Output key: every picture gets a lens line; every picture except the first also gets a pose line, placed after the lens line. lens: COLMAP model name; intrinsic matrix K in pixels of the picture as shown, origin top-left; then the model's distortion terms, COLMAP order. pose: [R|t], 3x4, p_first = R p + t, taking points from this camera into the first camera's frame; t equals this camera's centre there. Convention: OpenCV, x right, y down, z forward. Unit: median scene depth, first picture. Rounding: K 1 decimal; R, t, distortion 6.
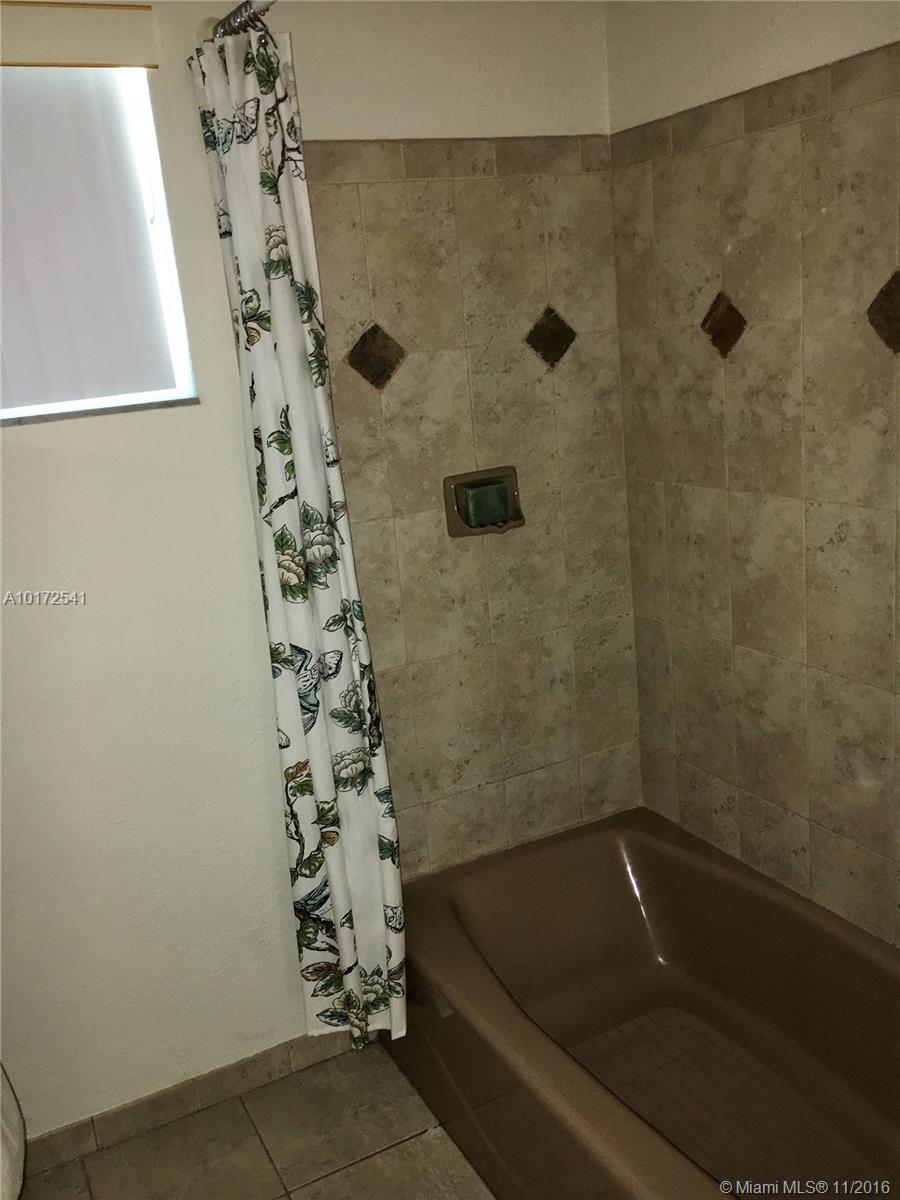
lens RADIAL K [[1077.6, 0, 448.5], [0, 1077.6, 575.7], [0, 0, 1]] dist [0.037947, -0.023210]
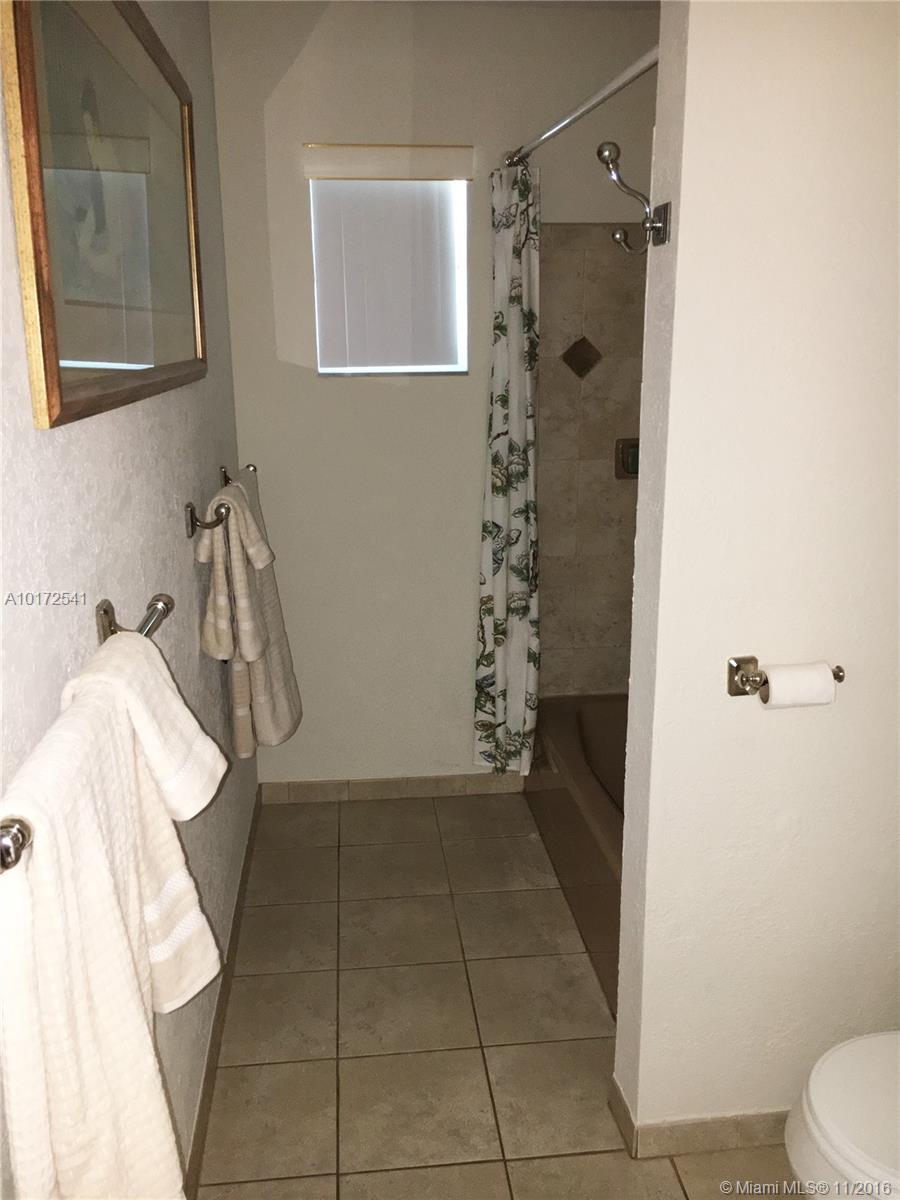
lens RADIAL K [[1077.6, 0, 448.5], [0, 1077.6, 575.7], [0, 0, 1]] dist [0.037947, -0.023210]
pose [[0.924799, 0.162903, -0.343816, 0.377435], [-0.161243, 0.986342, 0.033624, 0.099899], [0.344597, 0.024343, 0.938435, -0.595247]]
